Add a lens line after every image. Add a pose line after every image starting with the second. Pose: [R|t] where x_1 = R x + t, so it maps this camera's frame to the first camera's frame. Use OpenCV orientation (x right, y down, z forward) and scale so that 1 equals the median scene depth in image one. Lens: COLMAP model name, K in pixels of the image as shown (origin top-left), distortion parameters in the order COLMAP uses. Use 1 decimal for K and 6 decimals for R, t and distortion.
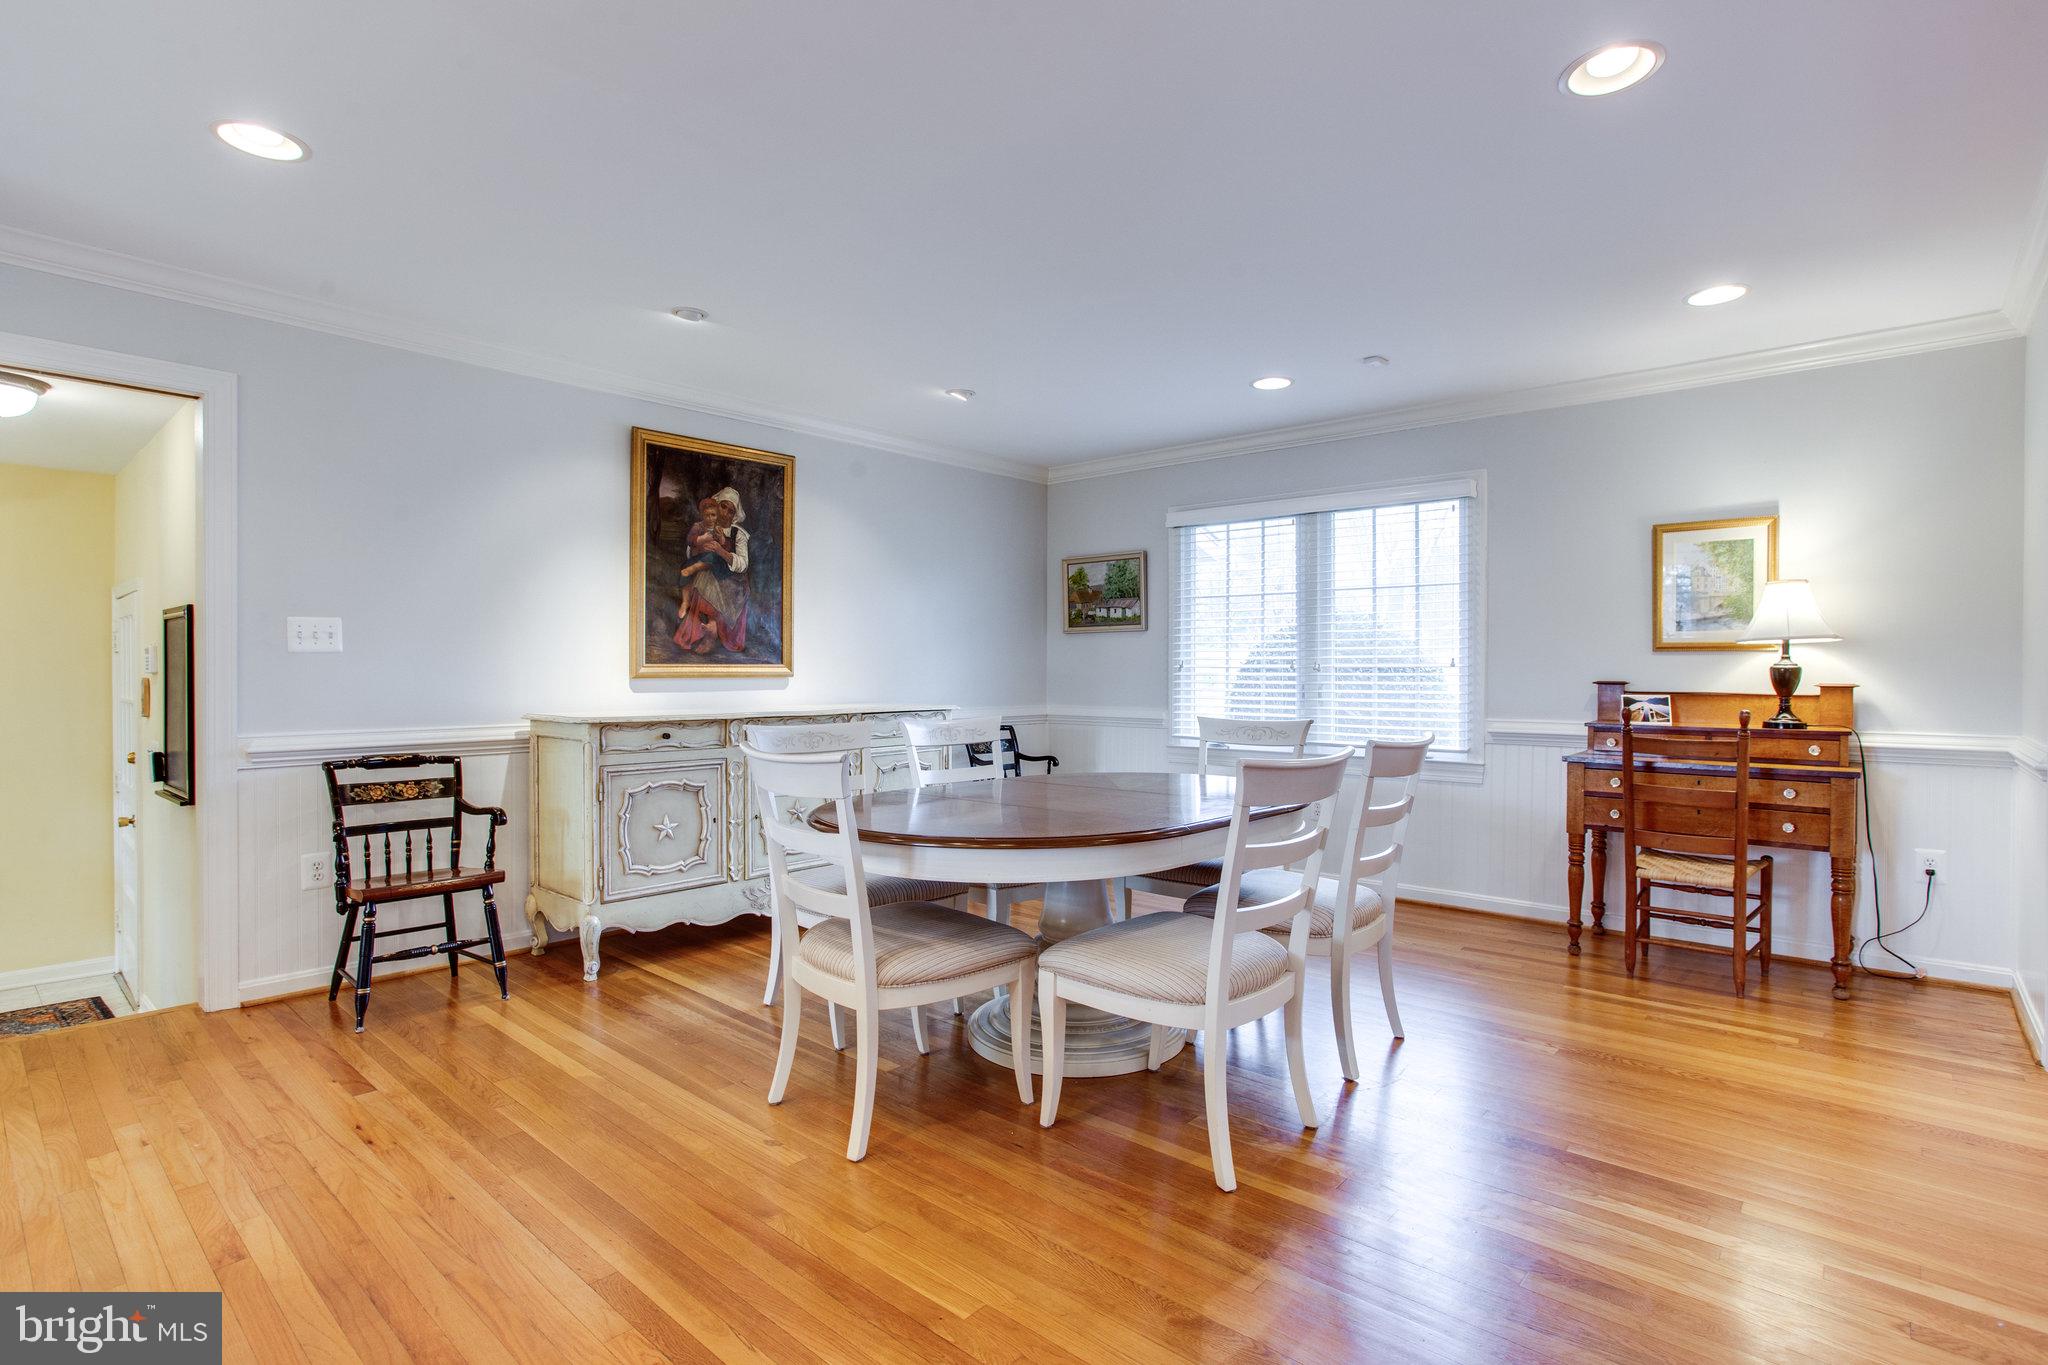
lens RADIAL K [[1005.1, 0, 1039.6], [0, 1005.1, 675.6], [0, 0, 1]] dist [-0.064379, 0.024464]
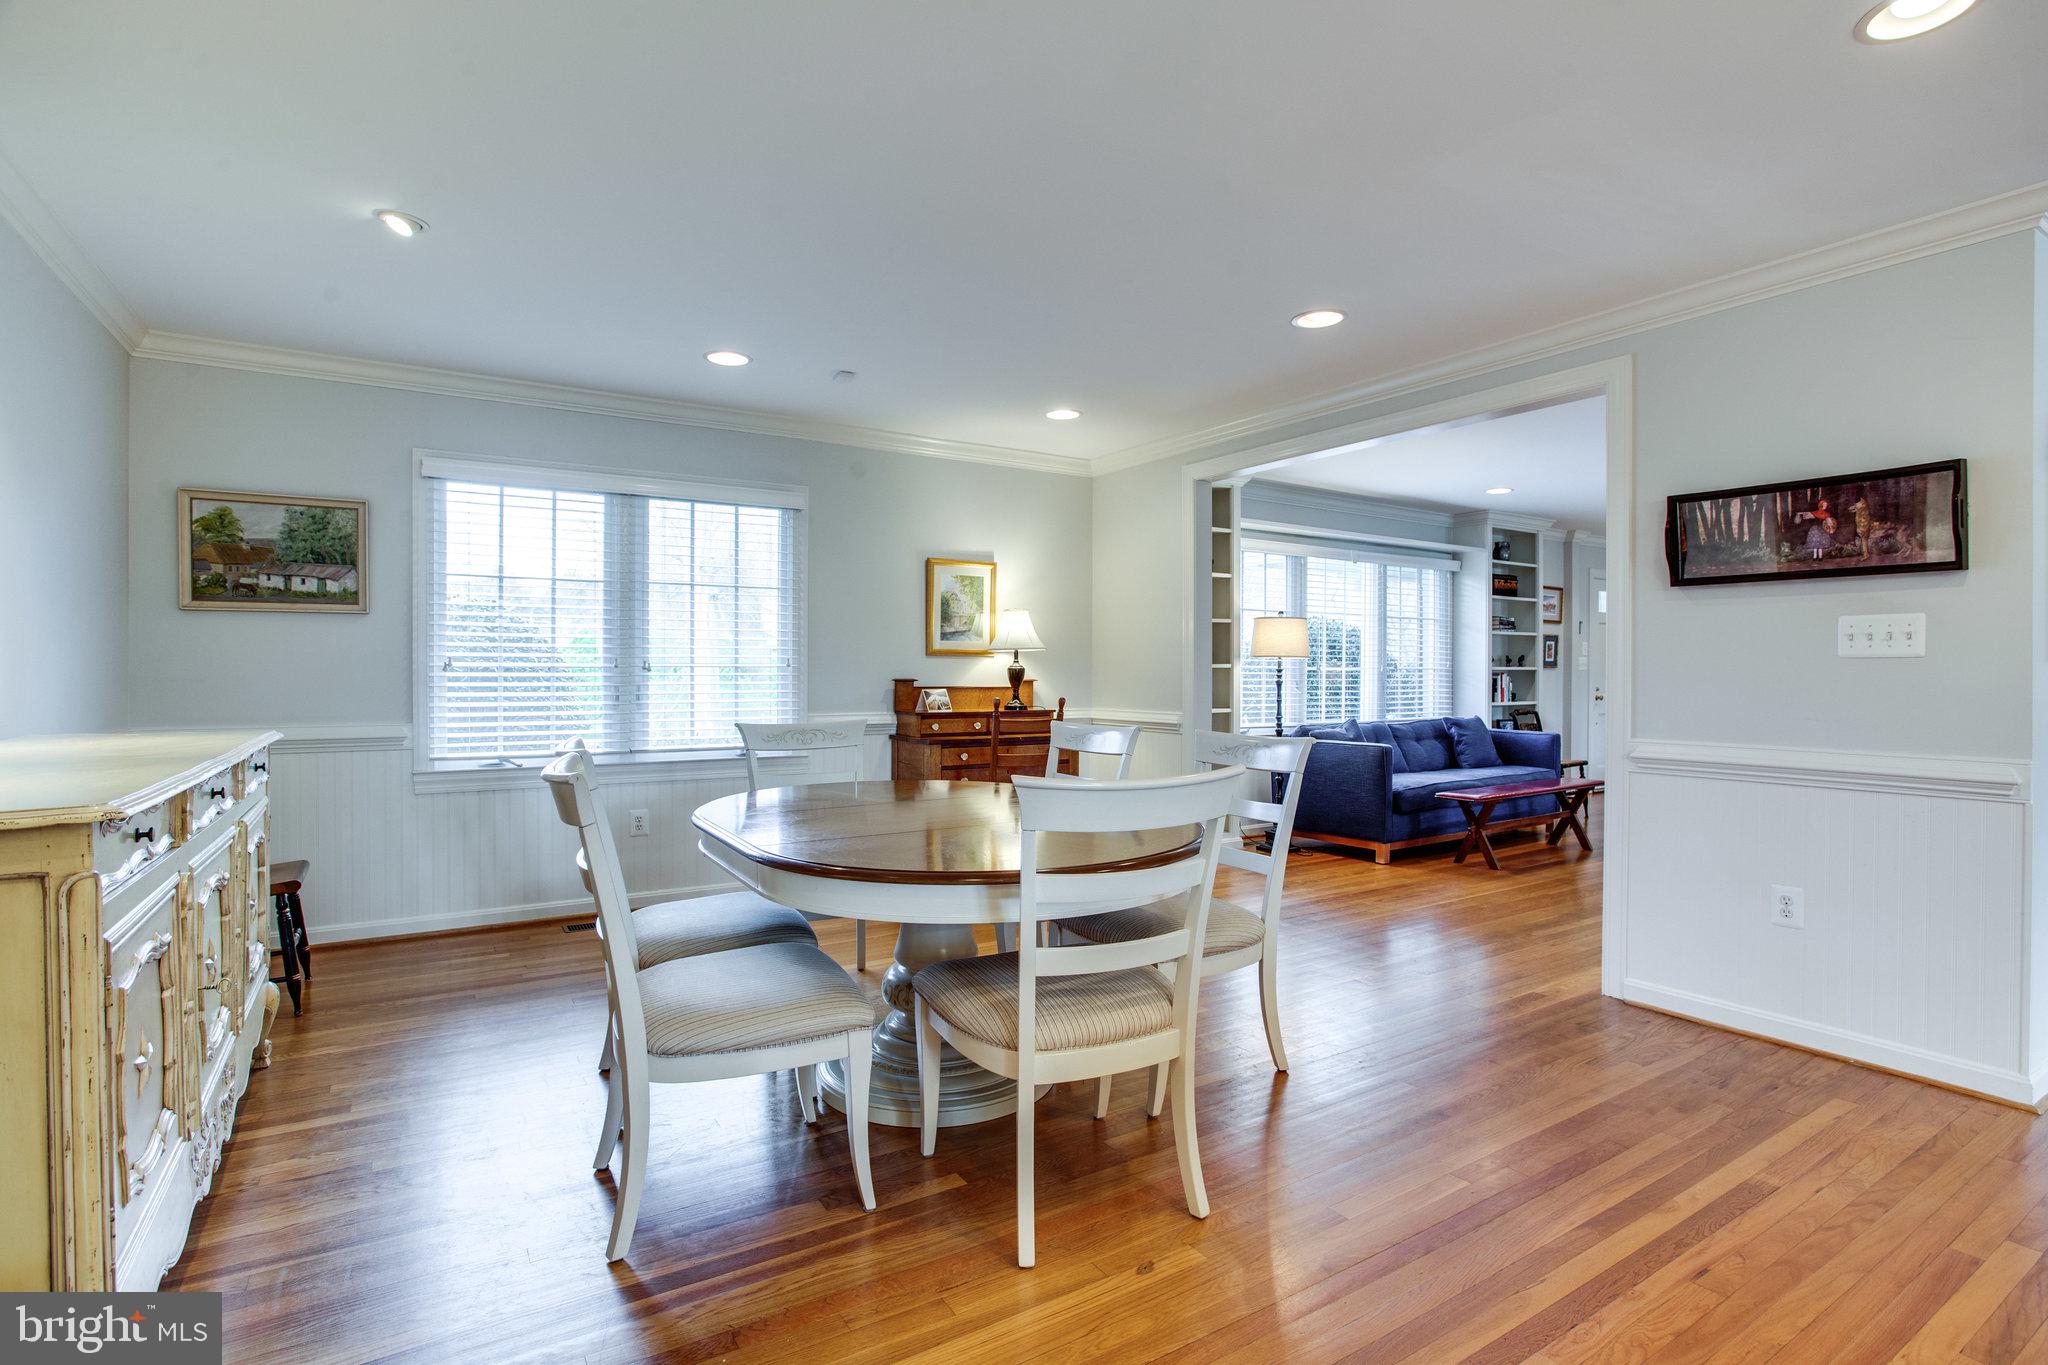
lens RADIAL K [[989.3, 0, 1042.7], [0, 989.3, 676.2], [0, 0, 1]] dist [-0.061327, 0.029393]
pose [[0.273213, -0.007192, 0.961927, -0.518091], [0.002974, 0.999974, 0.006631, -0.004693], [-0.961949, 0.001049, 0.273227, 0.439843]]
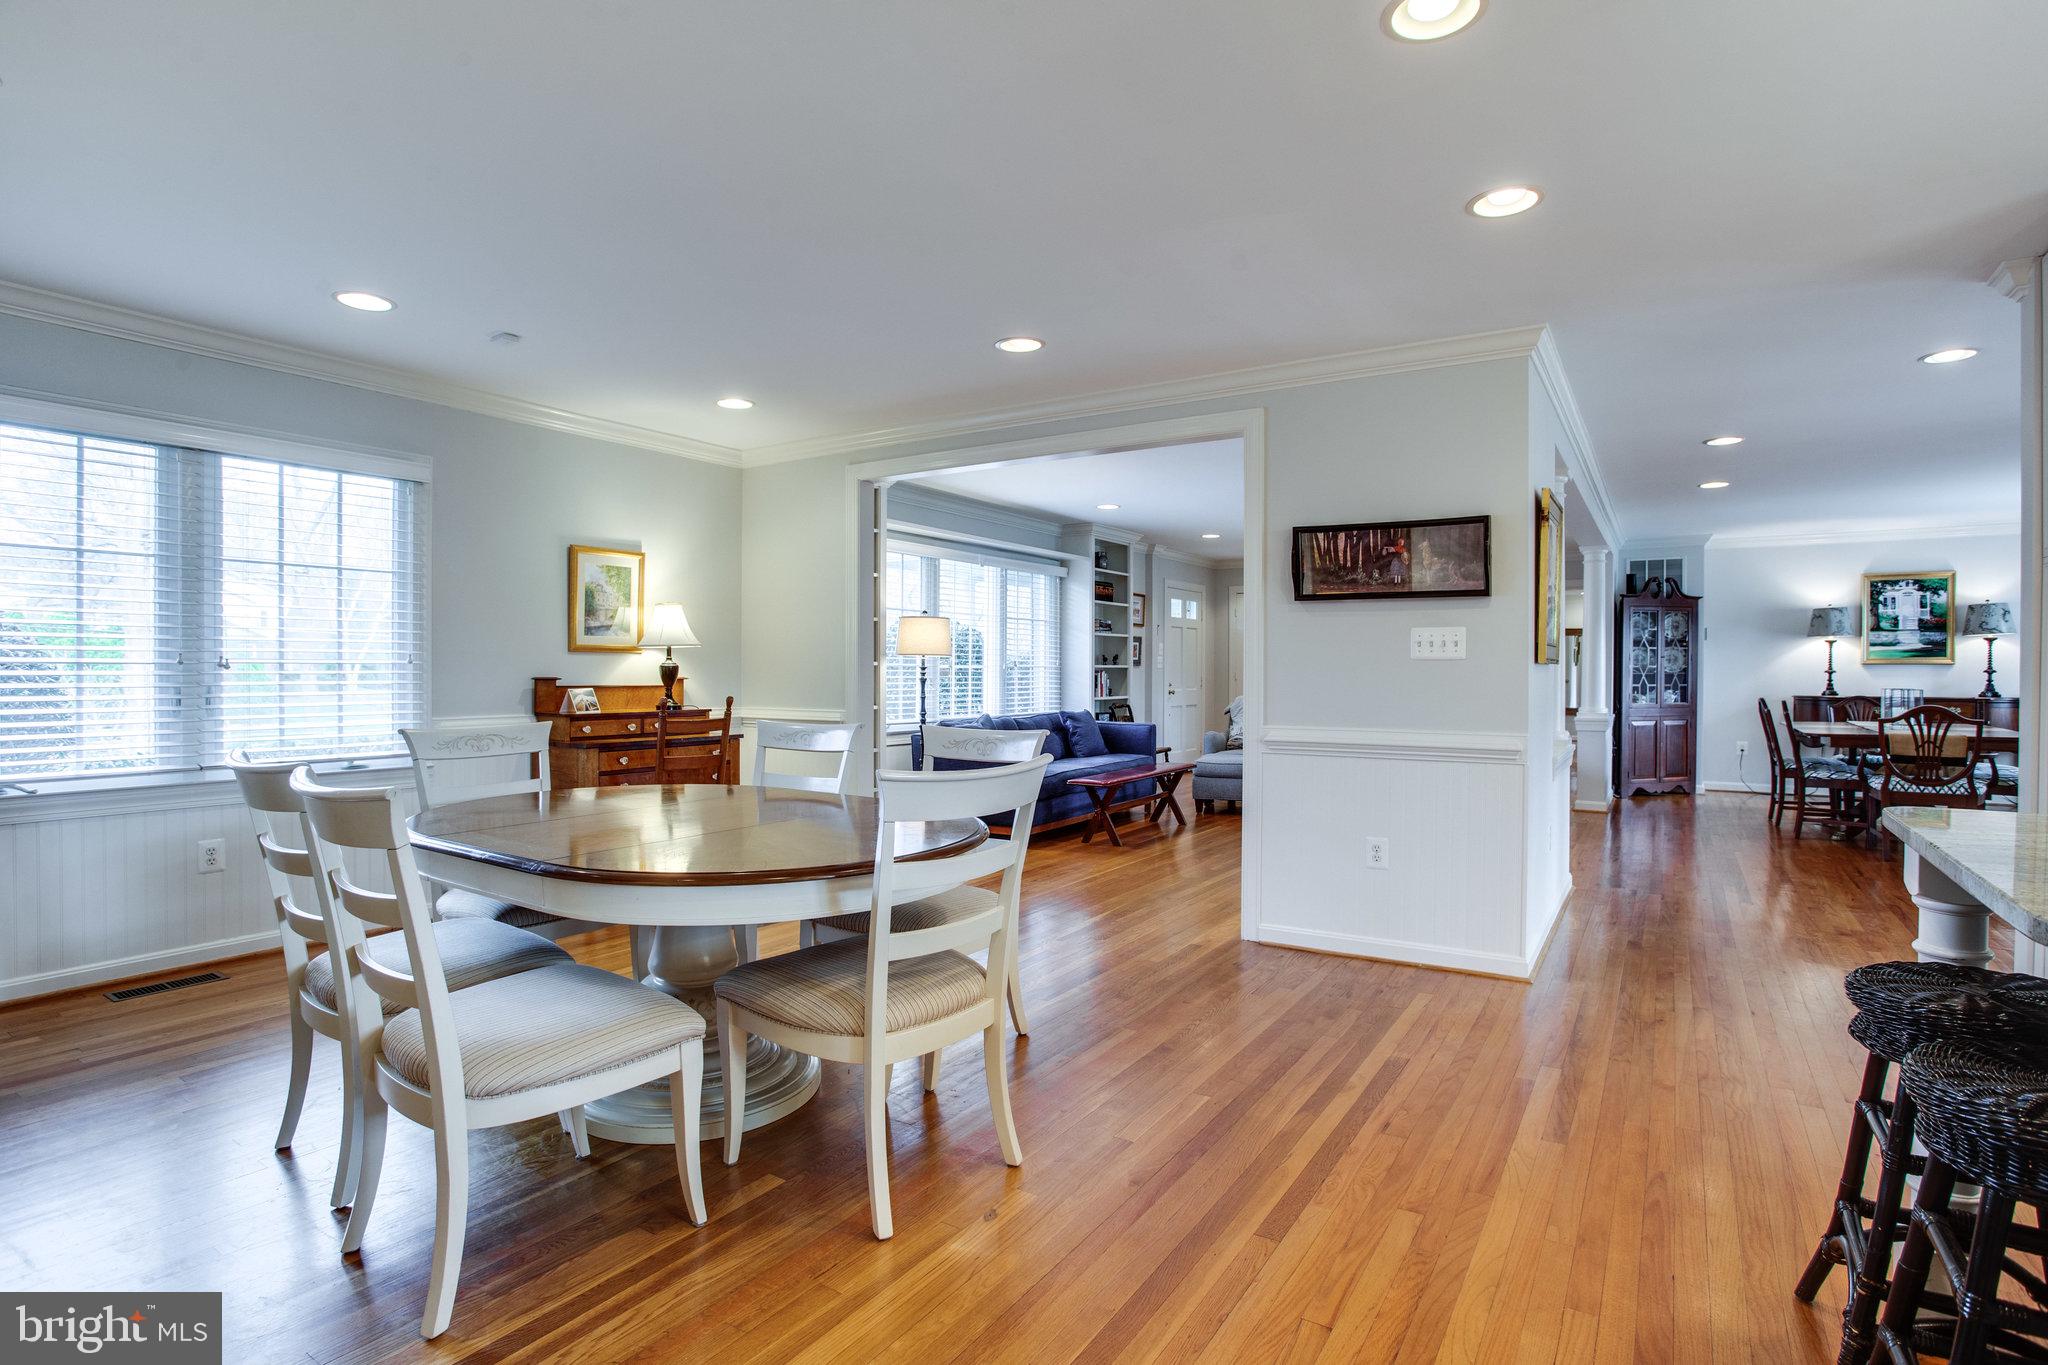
lens RADIAL K [[1005.1, 0, 1039.6], [0, 1005.1, 675.6], [0, 0, 1]] dist [-0.064379, 0.024464]
pose [[-0.150736, -0.009700, 0.988526, -0.563641], [0.000928, 0.999950, 0.009953, -0.006004], [-0.988574, 0.002418, -0.150719, 0.549336]]
